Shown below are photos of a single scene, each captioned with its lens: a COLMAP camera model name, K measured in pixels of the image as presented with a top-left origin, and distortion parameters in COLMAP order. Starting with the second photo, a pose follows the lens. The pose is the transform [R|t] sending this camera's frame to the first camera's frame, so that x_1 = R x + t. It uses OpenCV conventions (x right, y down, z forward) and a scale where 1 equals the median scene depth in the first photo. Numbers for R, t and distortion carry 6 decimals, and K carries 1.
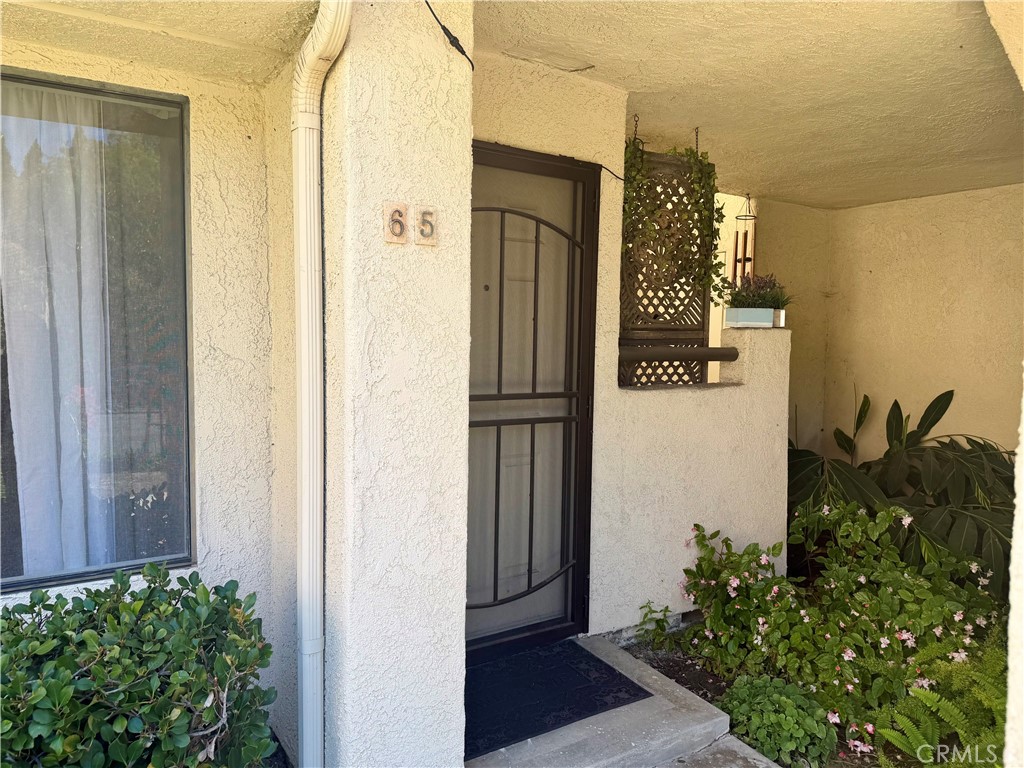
lens RADIAL K [[702.5, 0, 516.3], [0, 702.5, 385.7], [0, 0, 1]] dist [0.052336, -0.061217]
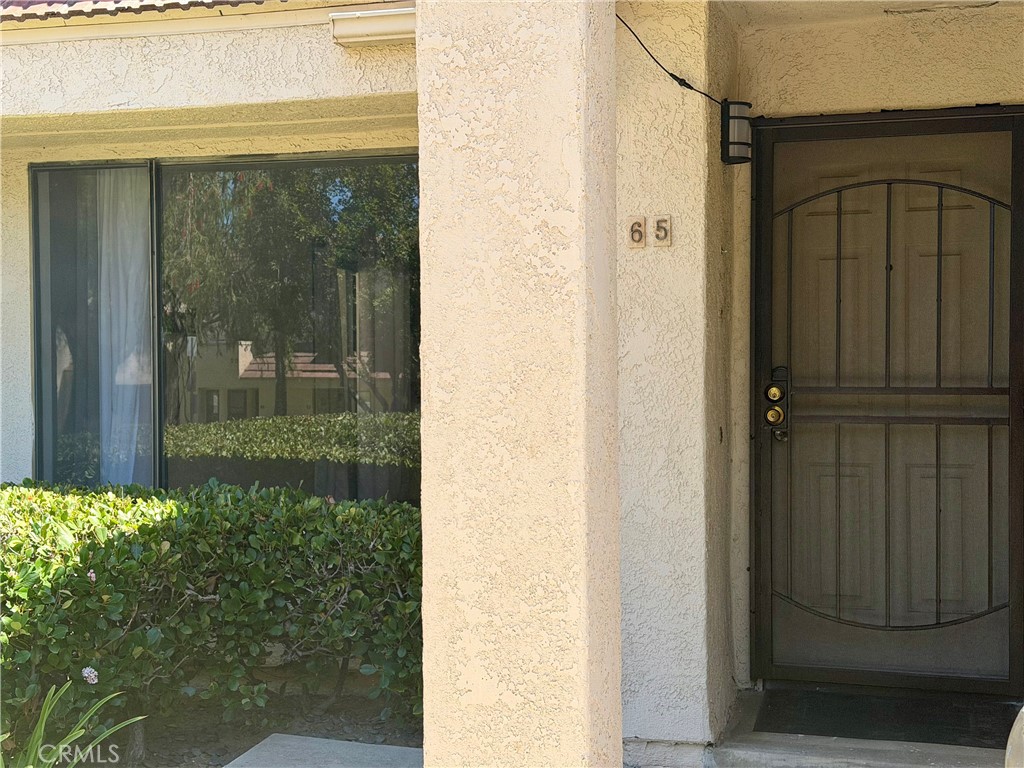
lens RADIAL K [[1437.9, 0, 511.4], [0, 1437.9, 384.2], [0, 0, 1]] dist [-0.107618, 0.000000]
pose [[0.668981, -0.009580, -0.743218, 1.564396], [-0.031256, 0.998670, -0.041006, 0.153168], [0.742622, 0.050662, 0.667791, -0.864261]]
